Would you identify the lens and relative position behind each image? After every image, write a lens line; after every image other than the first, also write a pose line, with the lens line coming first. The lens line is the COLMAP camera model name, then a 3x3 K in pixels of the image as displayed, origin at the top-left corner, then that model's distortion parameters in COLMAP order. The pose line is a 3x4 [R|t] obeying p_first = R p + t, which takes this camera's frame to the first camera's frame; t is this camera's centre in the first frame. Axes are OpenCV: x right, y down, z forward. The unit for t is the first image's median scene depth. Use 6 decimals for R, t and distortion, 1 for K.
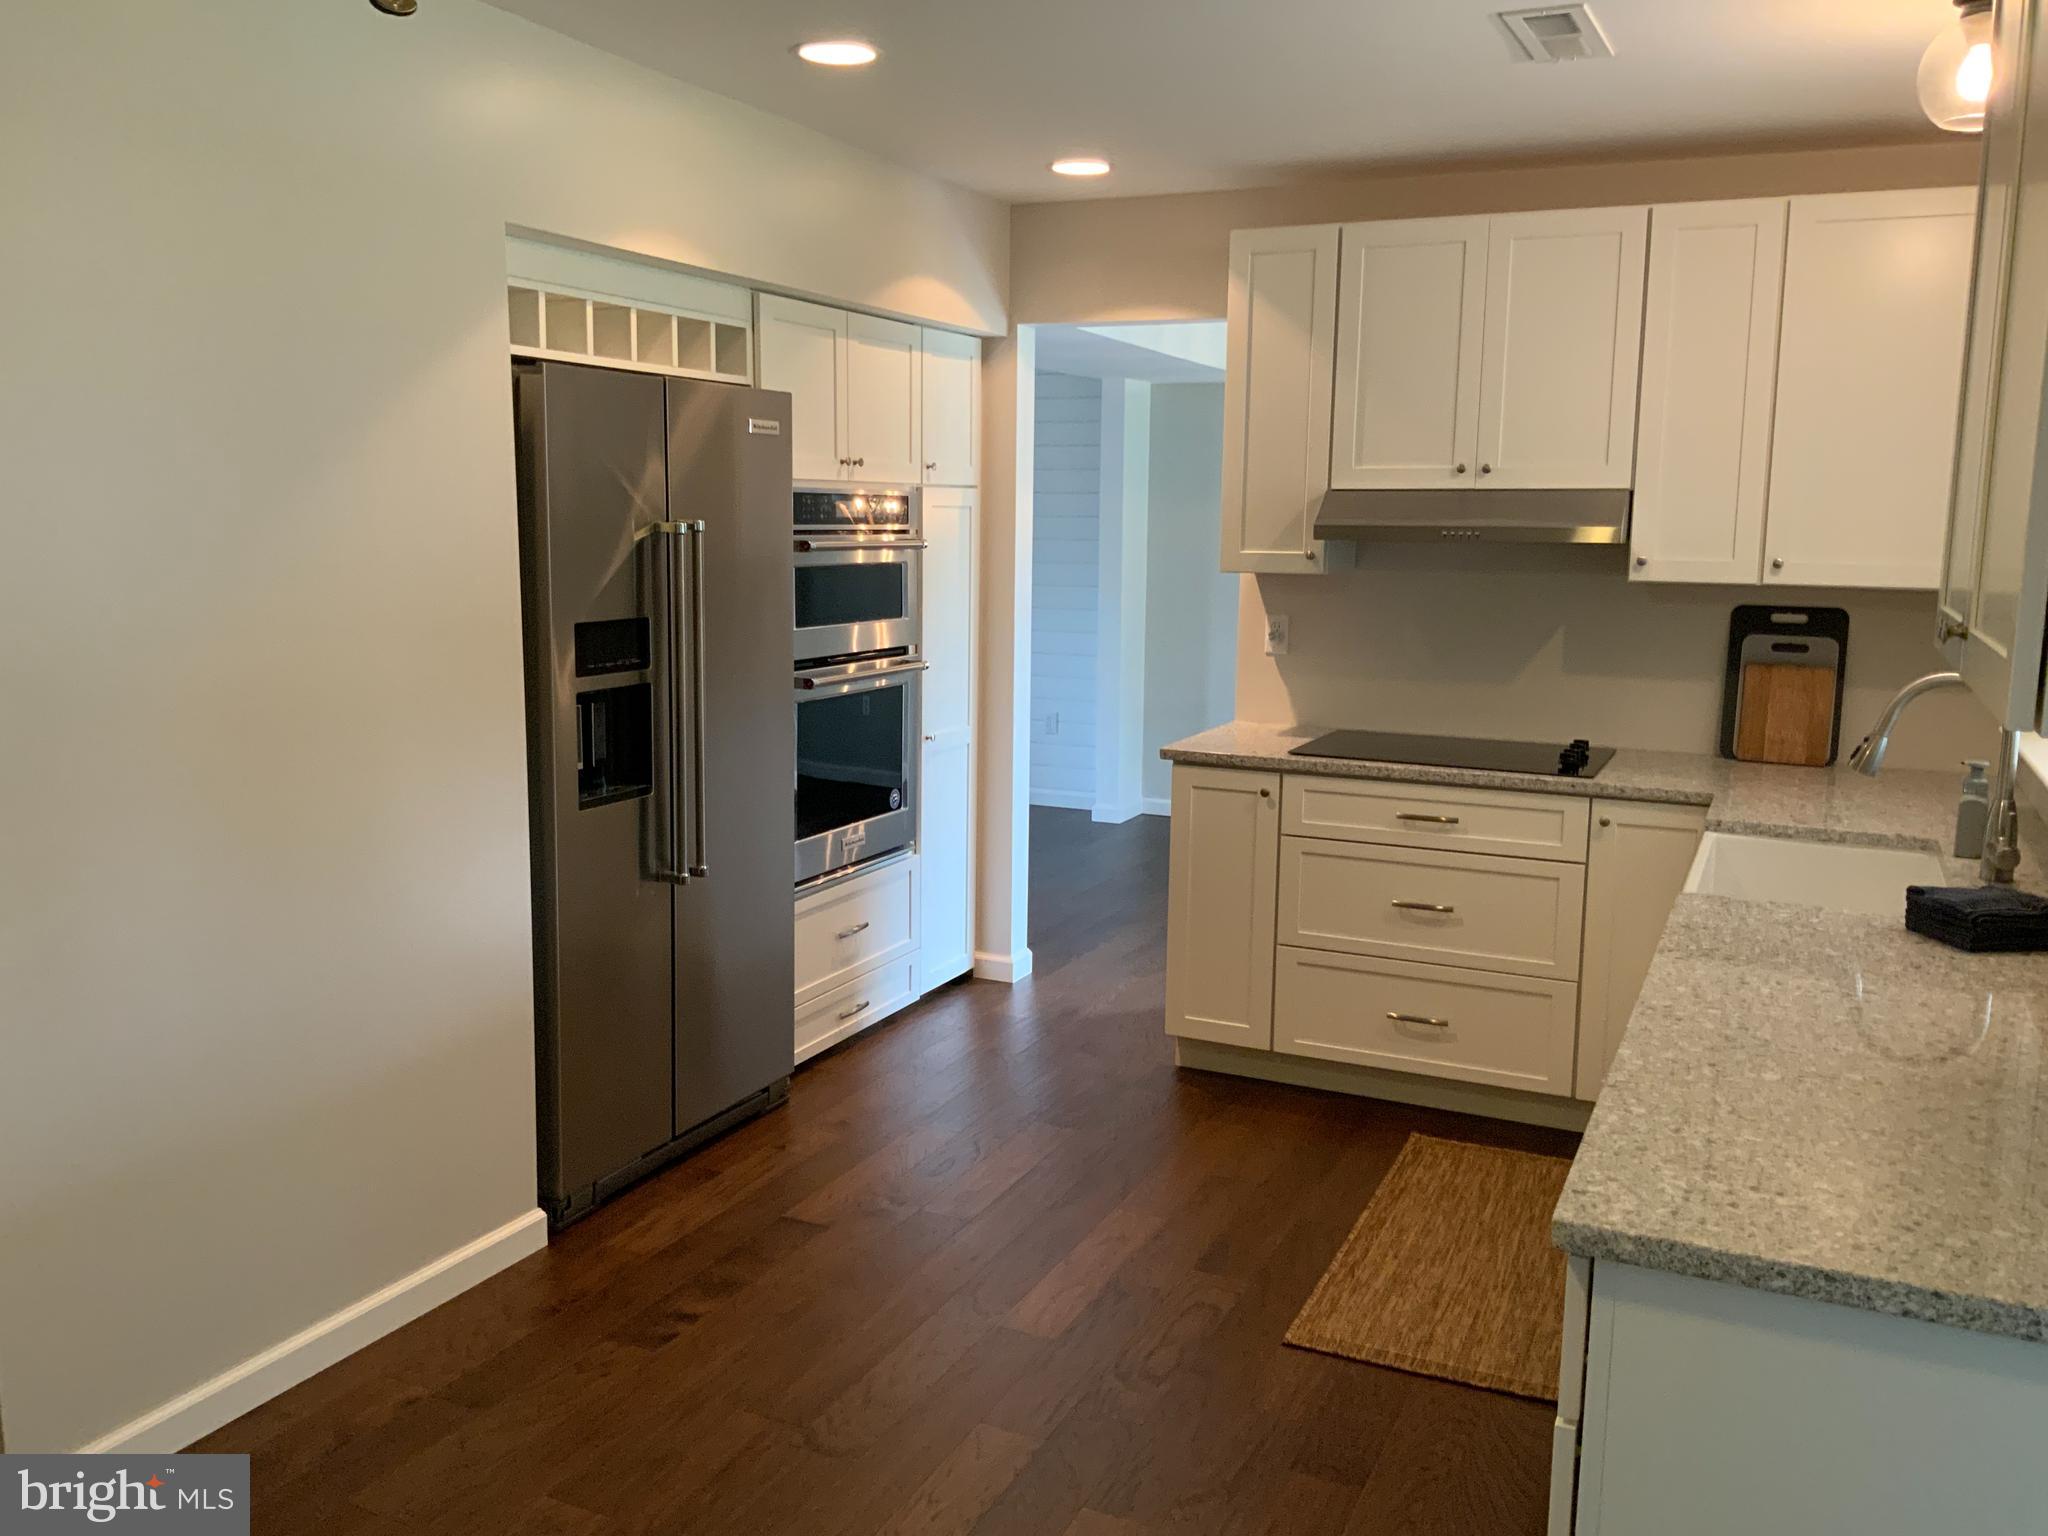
lens RADIAL K [[1683.2, 0, 1006.8], [0, 1683.2, 765.8], [0, 0, 1]] dist [0.080708, -0.141717]
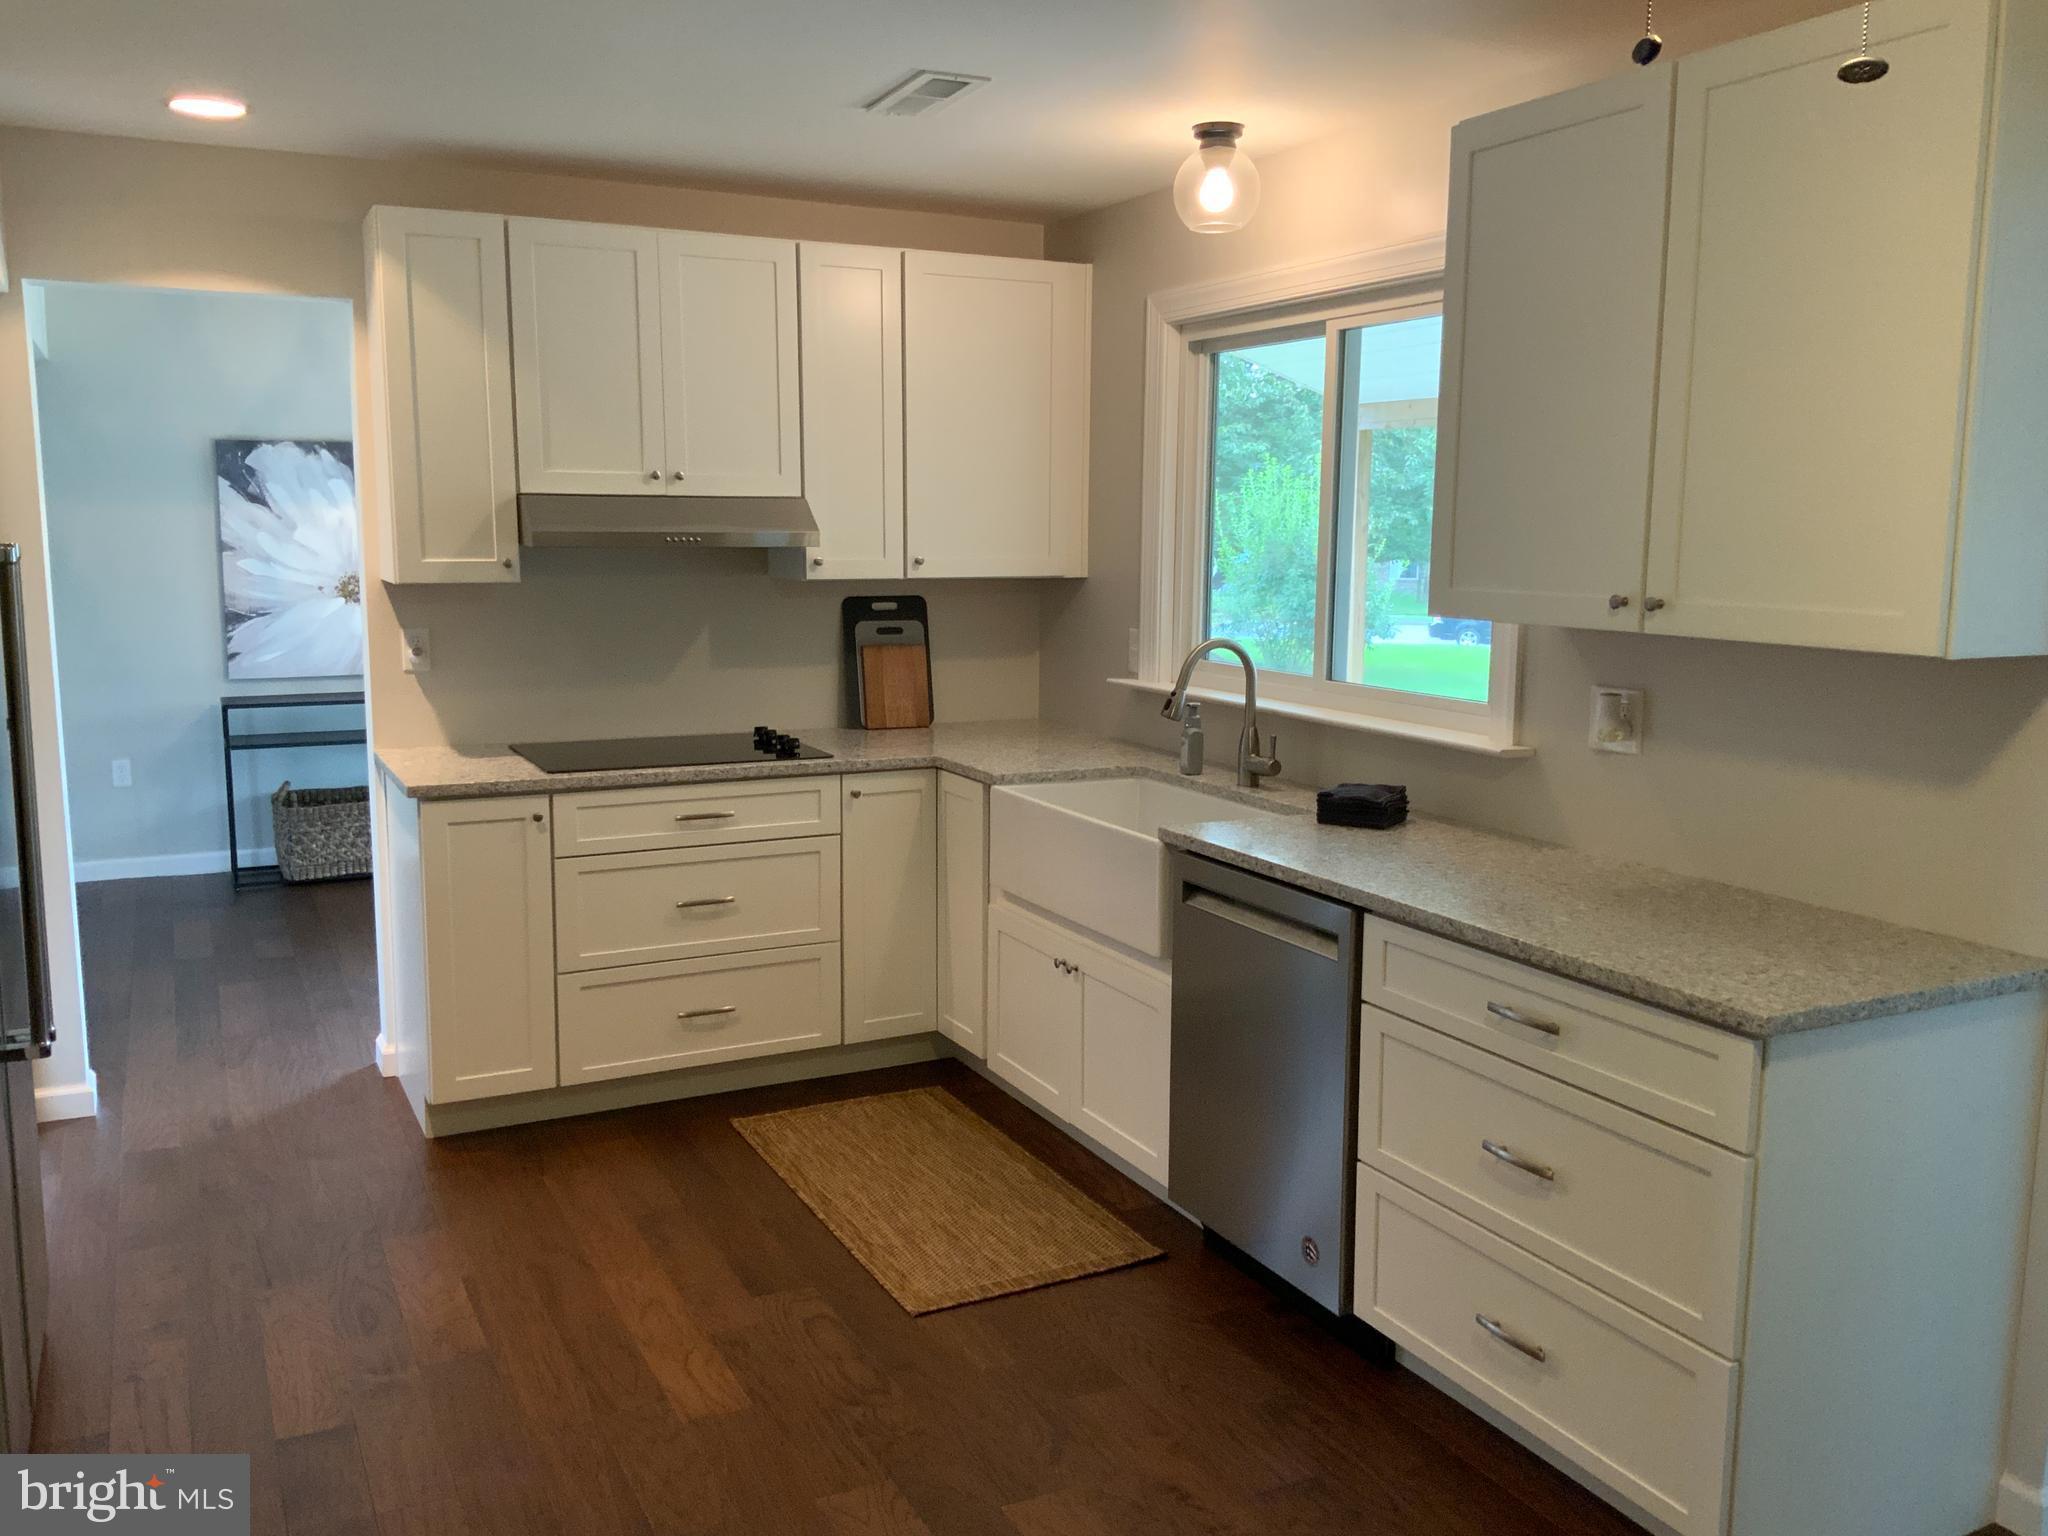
lens RADIAL K [[1683.2, 0, 1006.8], [0, 1683.2, 765.8], [0, 0, 1]] dist [0.080708, -0.141717]
pose [[0.613516, -0.125655, 0.779621, -0.420186], [0.119963, 0.990631, 0.065260, -0.042773], [-0.780517, 0.053488, 0.622842, 0.206595]]
